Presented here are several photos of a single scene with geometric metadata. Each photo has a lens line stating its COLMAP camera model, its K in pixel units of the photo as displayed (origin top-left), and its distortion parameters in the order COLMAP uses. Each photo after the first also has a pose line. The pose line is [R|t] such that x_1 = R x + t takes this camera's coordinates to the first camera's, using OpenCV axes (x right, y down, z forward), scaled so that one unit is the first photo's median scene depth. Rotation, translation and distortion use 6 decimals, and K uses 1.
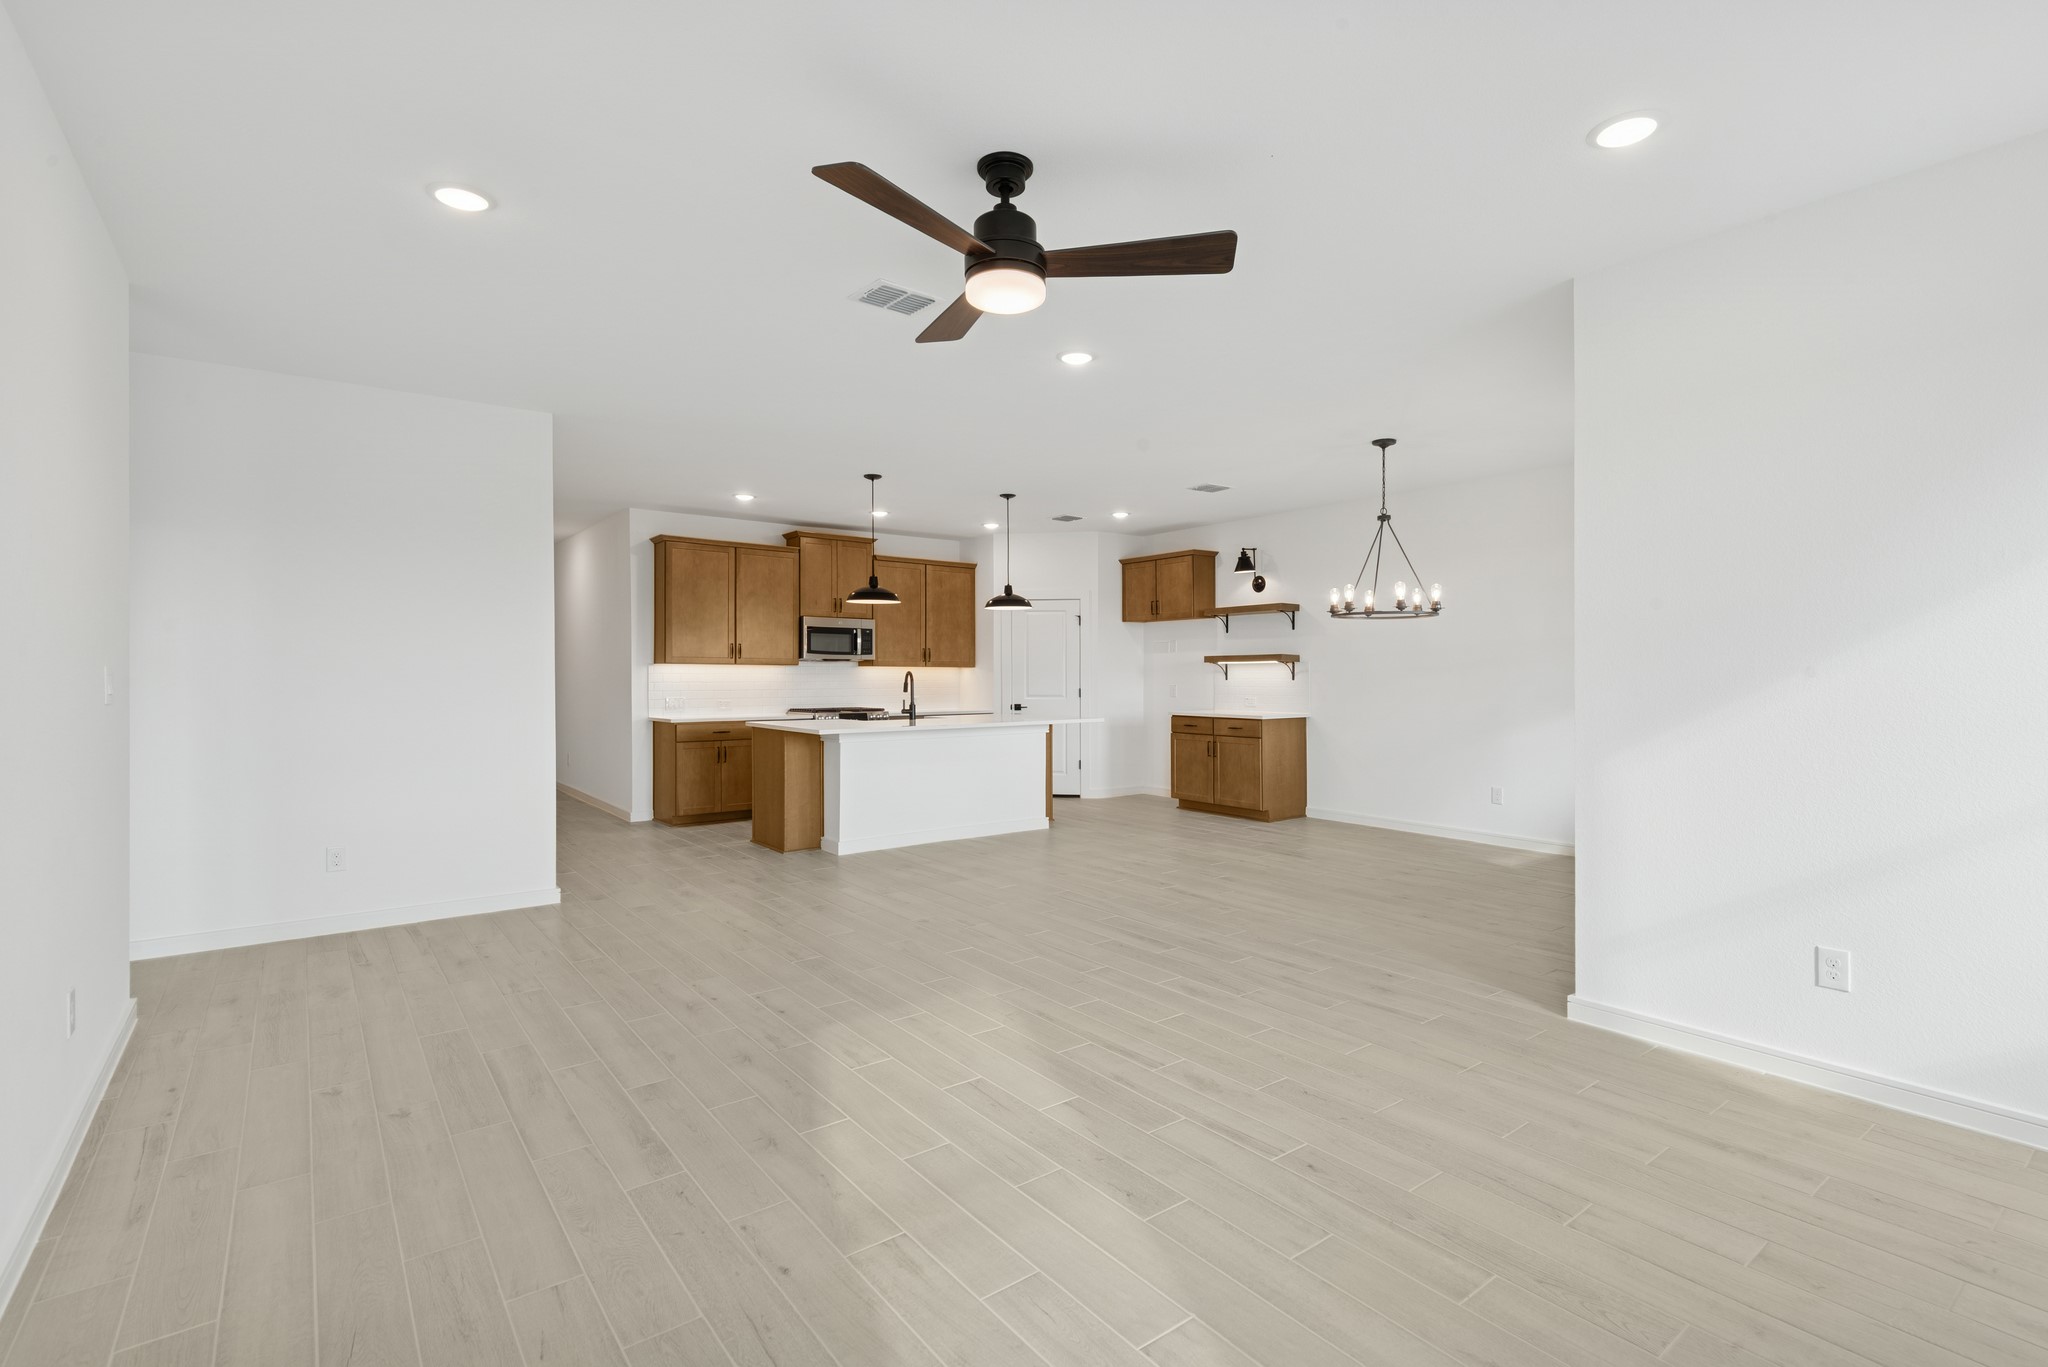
lens RADIAL K [[933.9, 0, 1028.5], [0, 933.9, 688.9], [0, 0, 1]] dist [0.020585, -0.011957]
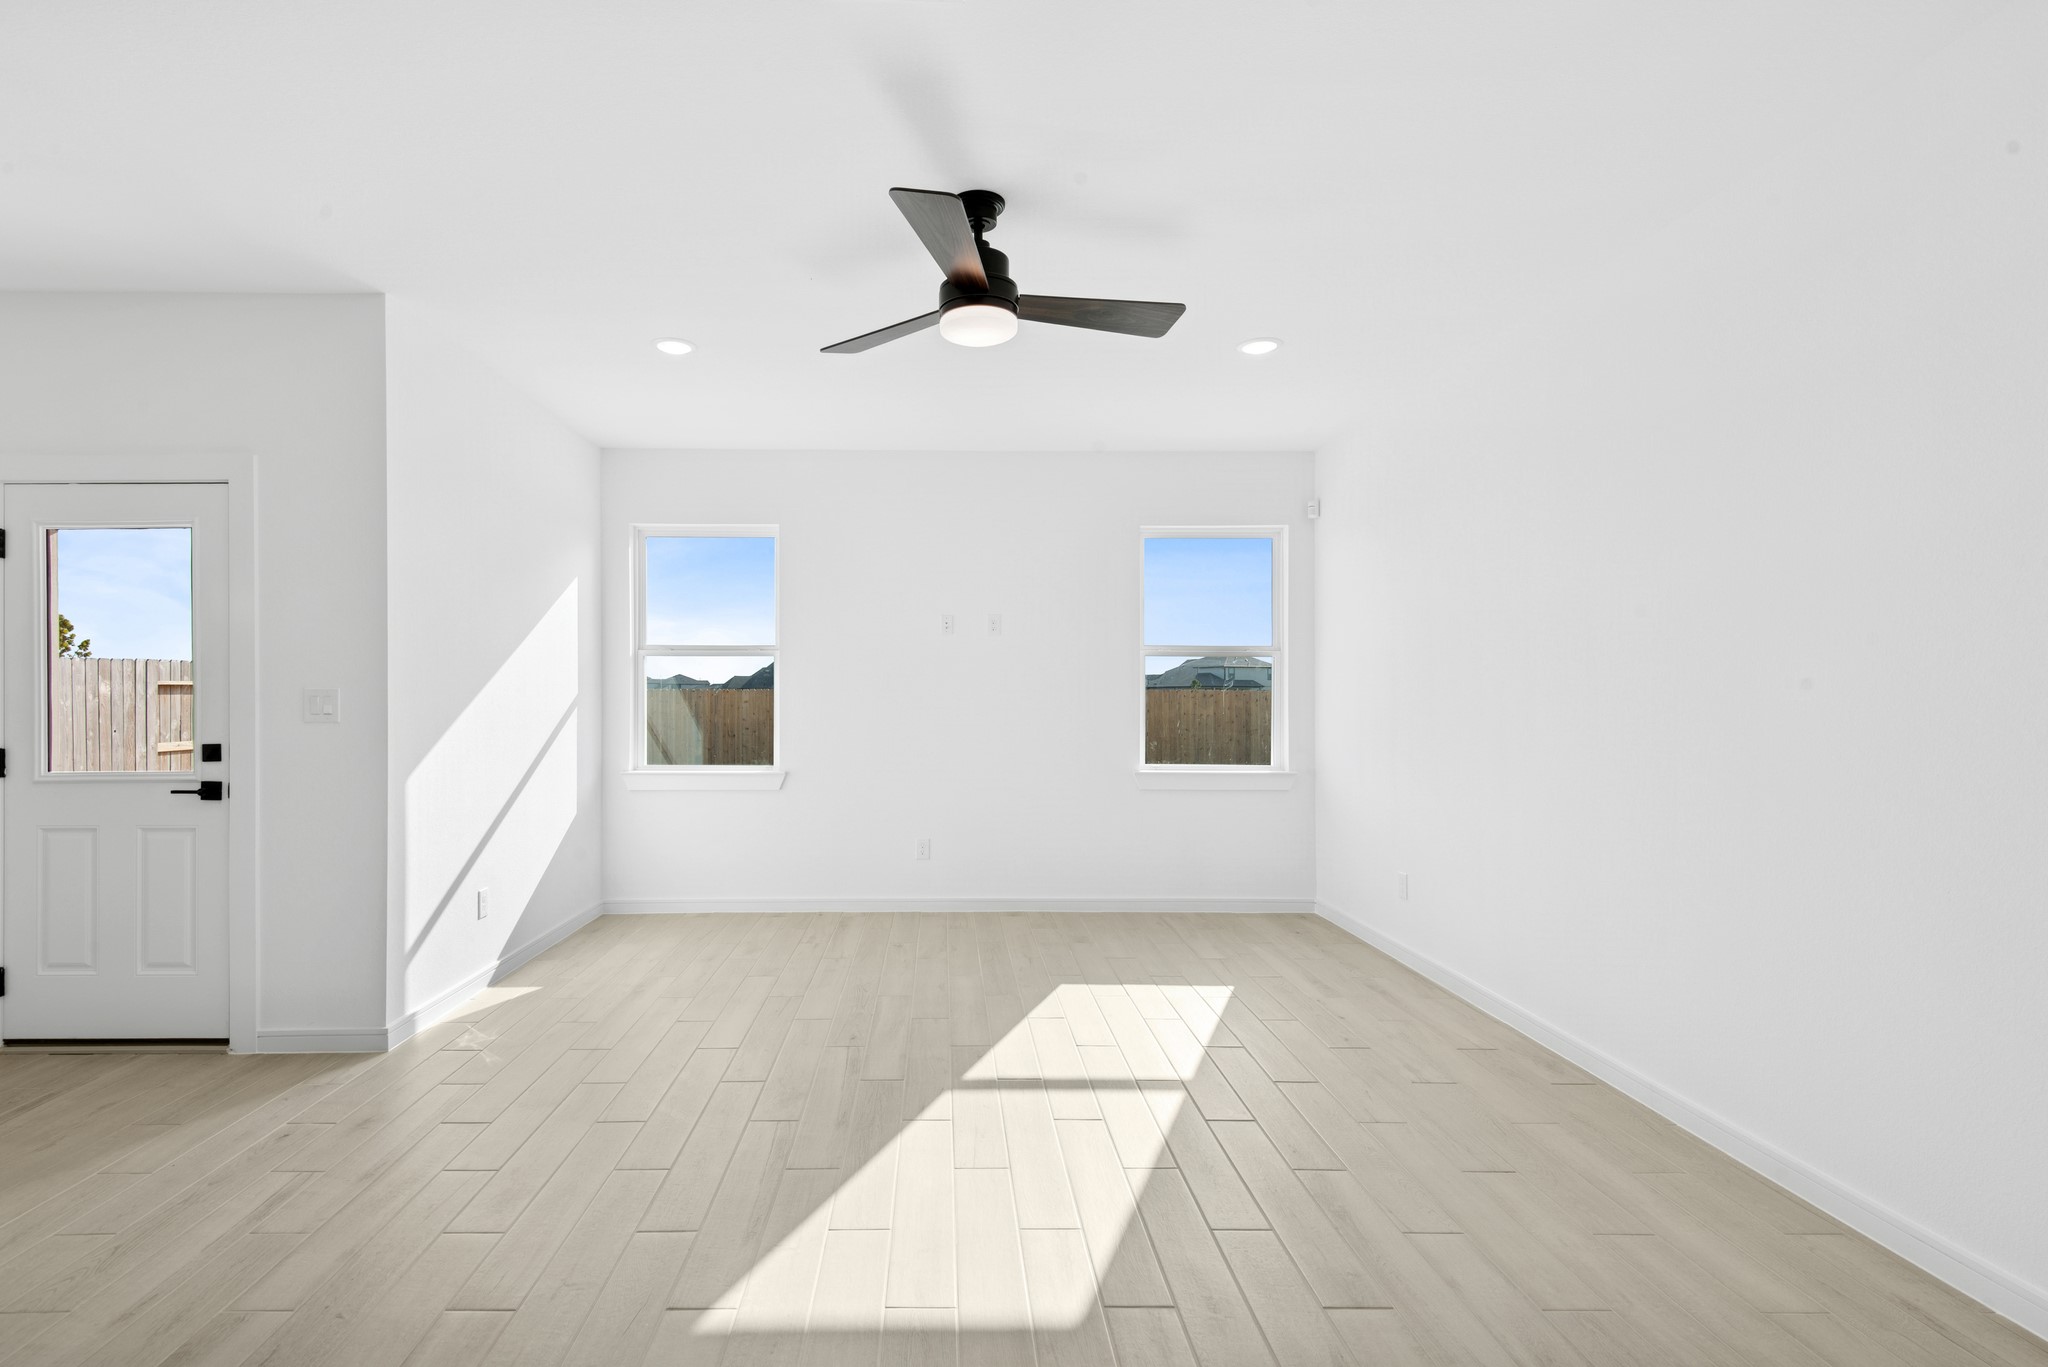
lens RADIAL K [[933.9, 0, 943.0], [0, 933.9, 682.0], [0, 0, 1]] dist [0.020585, -0.011957]
pose [[-0.794712, 0.011501, 0.606878, -0.189880], [0.012654, 0.999917, -0.002380, -0.008372], [-0.606855, 0.005788, -0.794792, 0.573613]]
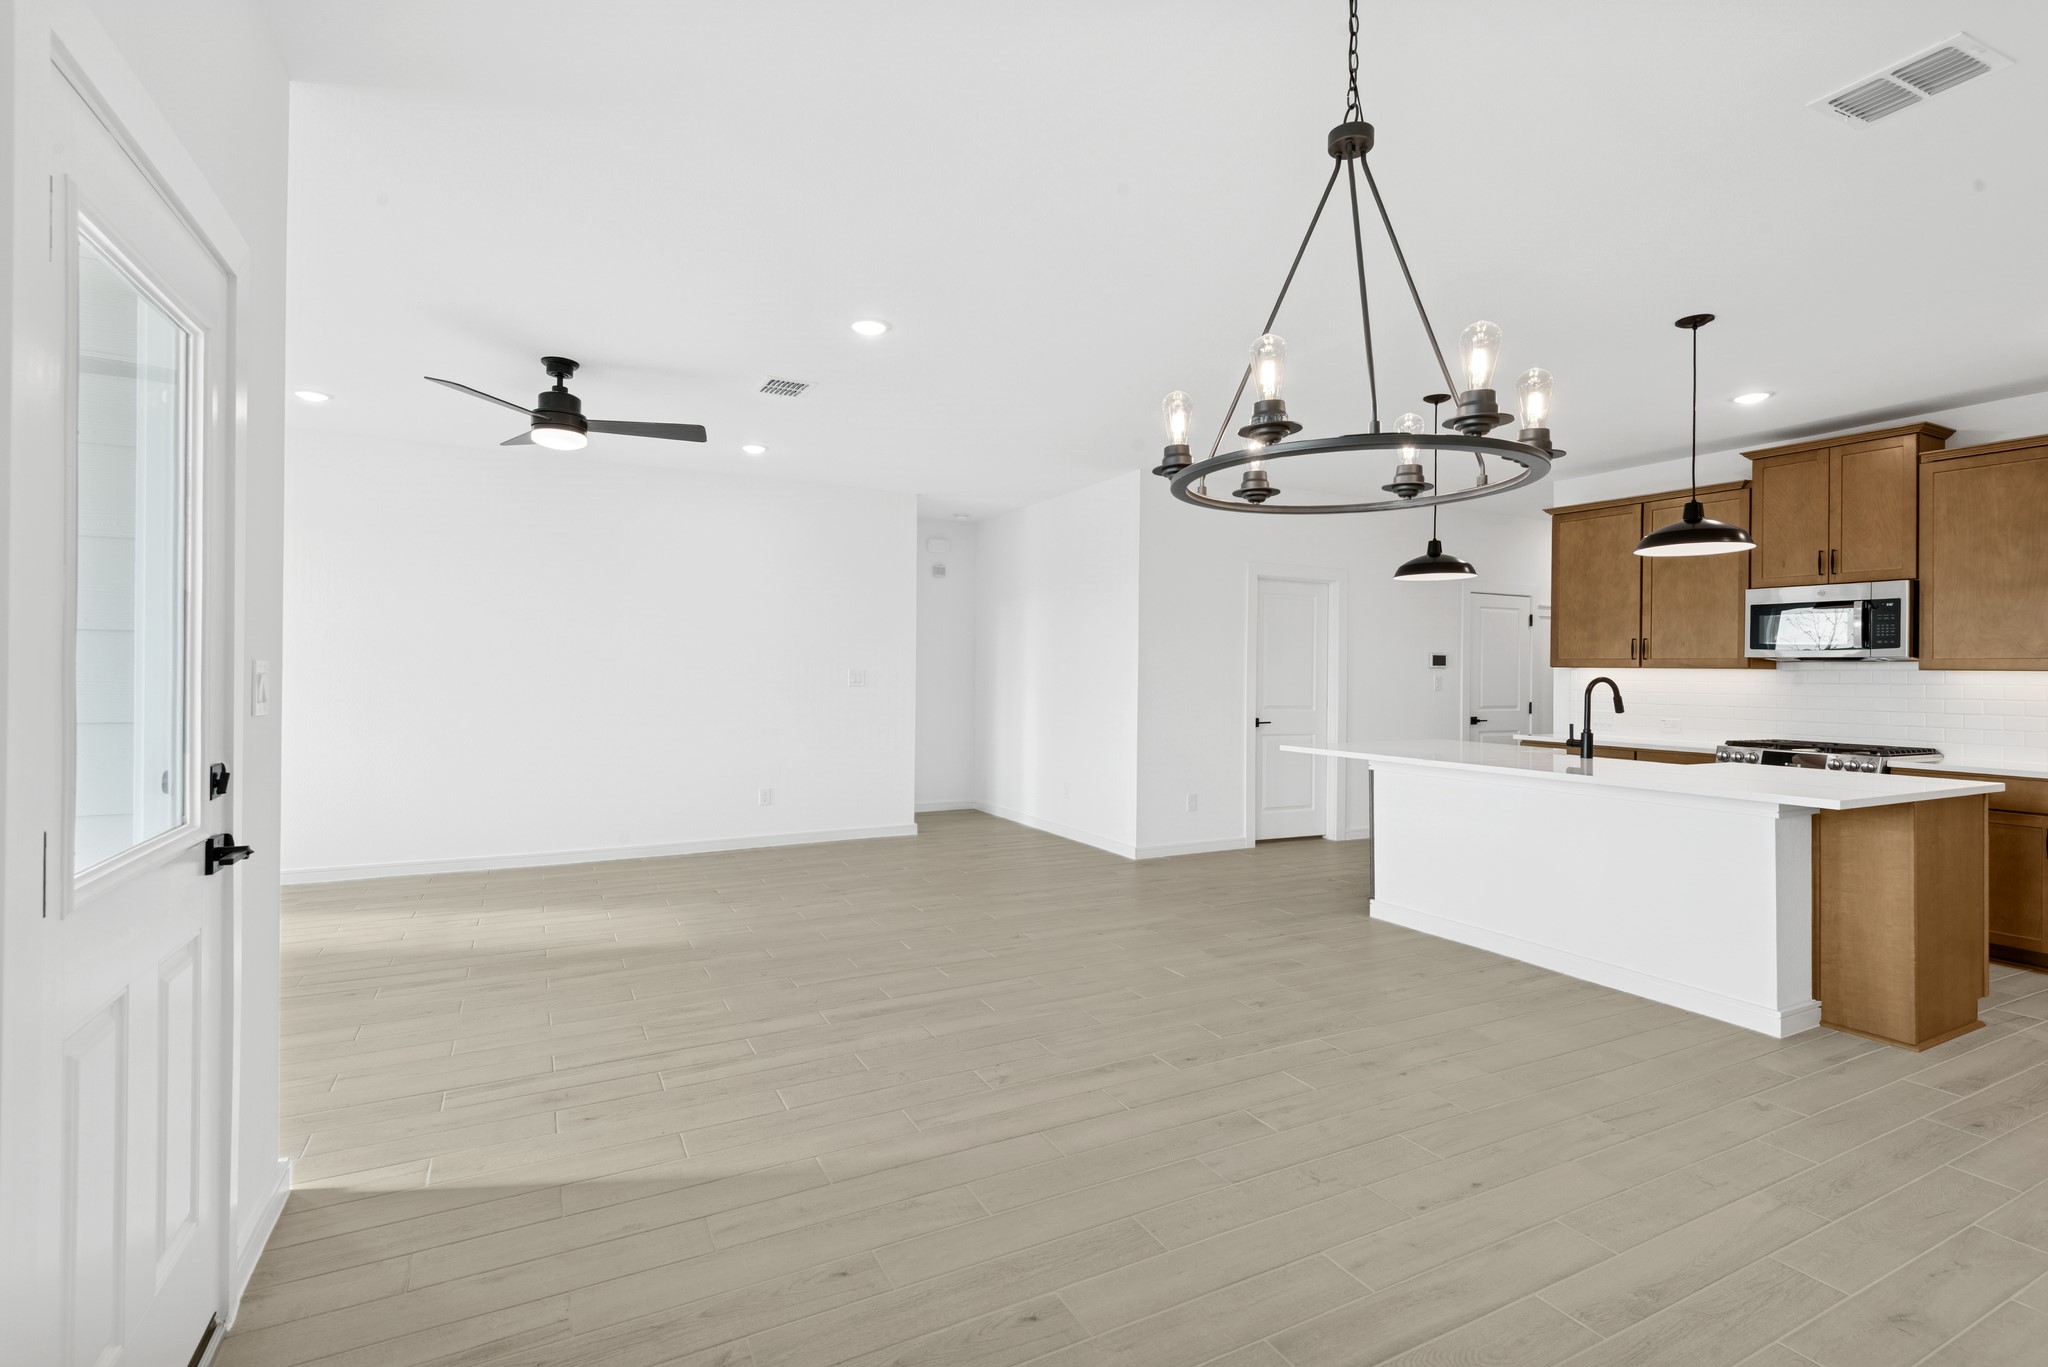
lens RADIAL K [[933.9, 0, 1038.3], [0, 933.9, 668.3], [0, 0, 1]] dist [0.020585, -0.011957]
pose [[-0.165306, -0.005348, -0.986228, 0.463089], [-0.024842, 0.999691, -0.001257, -0.013336], [0.985929, 0.024293, -0.165388, 0.656646]]
